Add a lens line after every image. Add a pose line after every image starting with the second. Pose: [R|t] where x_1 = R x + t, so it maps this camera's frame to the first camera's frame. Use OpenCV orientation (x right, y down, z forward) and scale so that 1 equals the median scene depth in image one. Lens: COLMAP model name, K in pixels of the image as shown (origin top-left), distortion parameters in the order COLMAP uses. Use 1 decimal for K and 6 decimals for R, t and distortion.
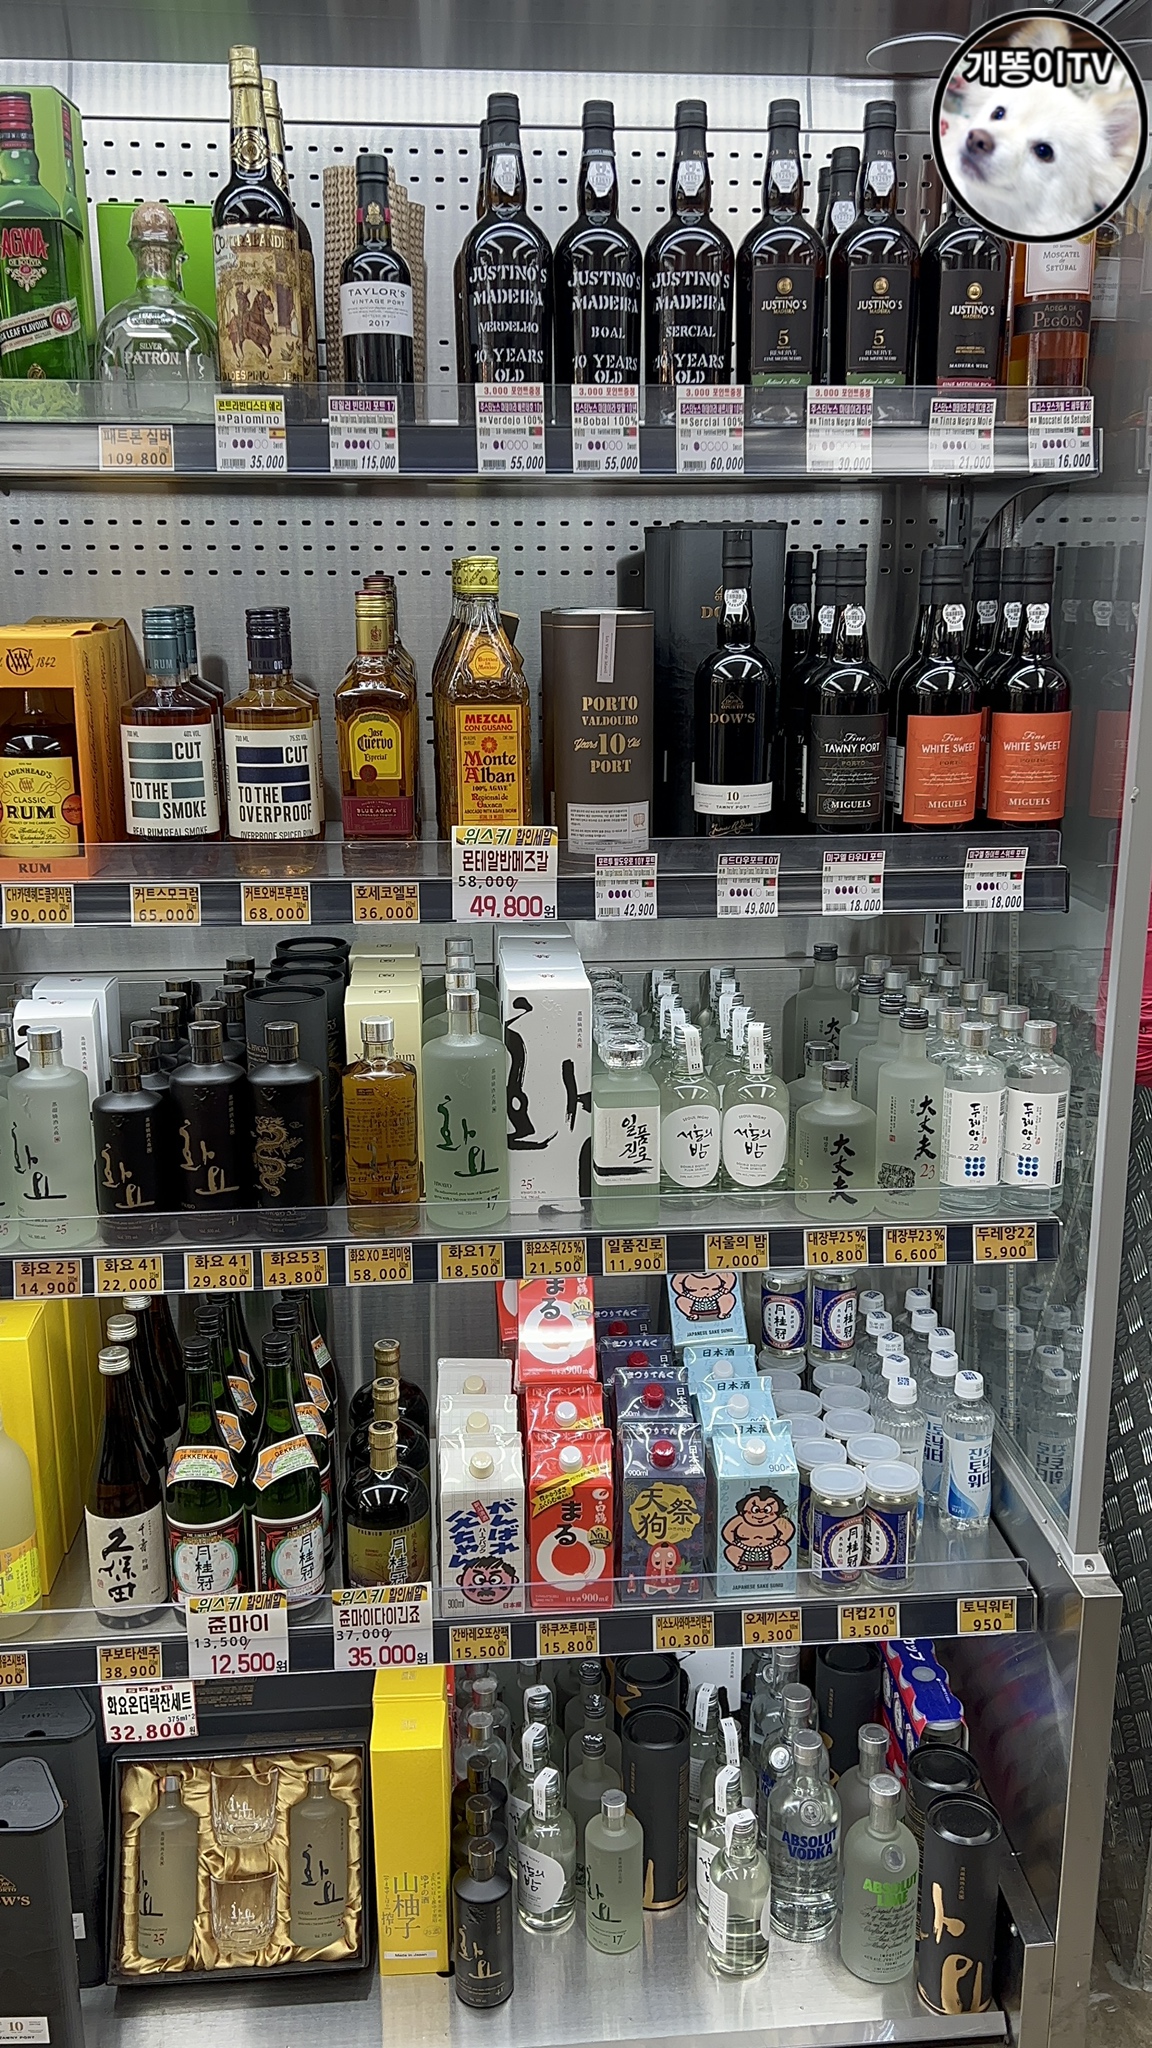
lens RADIAL K [[1824.8, 0, 576.0], [0, 1824.8, 1024.0], [0, 0, 1]] dist [0.008826, 0.007720]
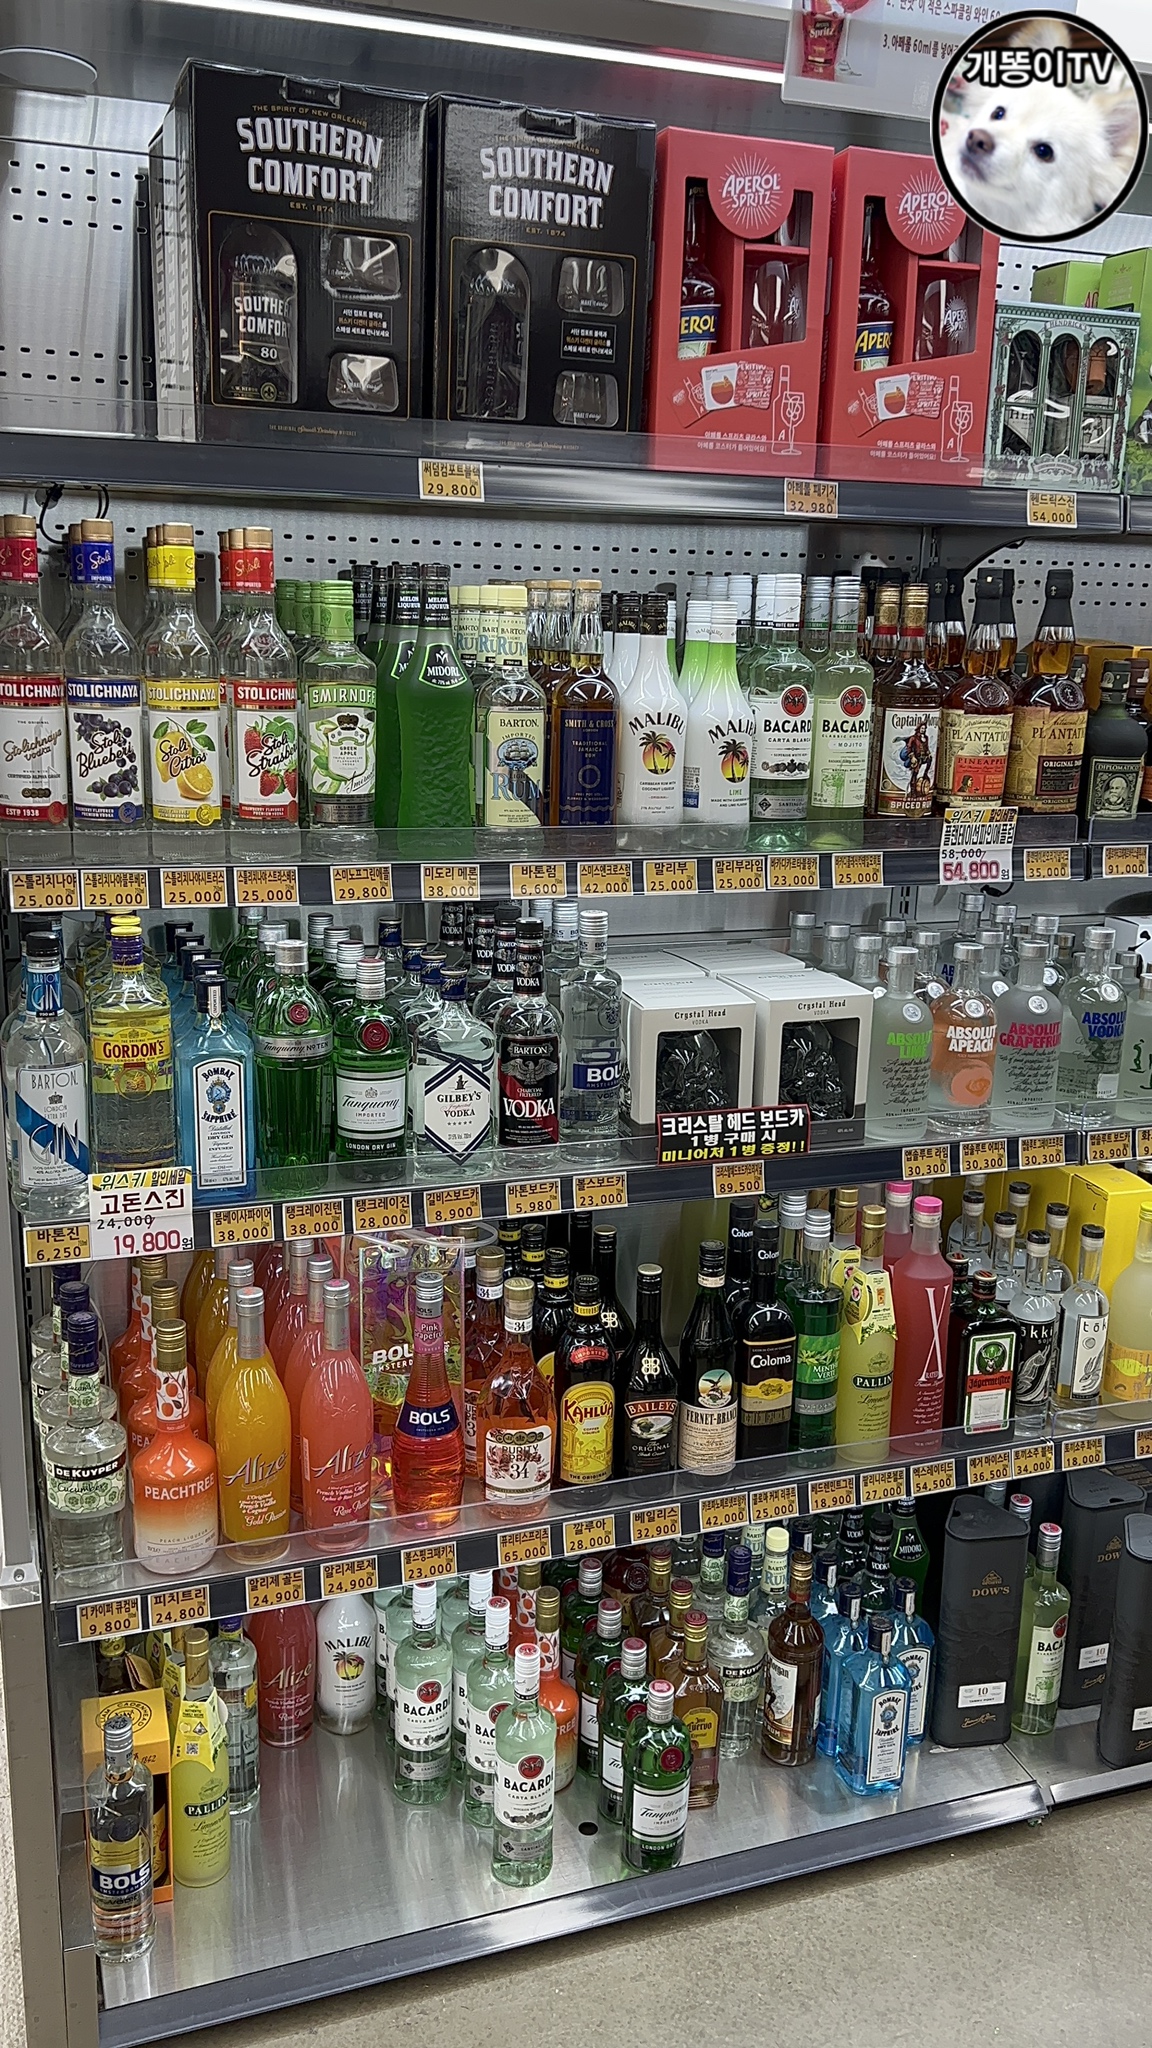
lens RADIAL K [[1692.4, 0, 572.1], [0, 1692.4, 1029.4], [0, 0, 1]] dist [0.001535, -0.019064]
pose [[0.969412, -0.030537, 0.243531, -0.211400], [0.027005, 0.999476, 0.017830, 0.005183], [-0.243948, -0.010708, 0.969729, -0.019741]]
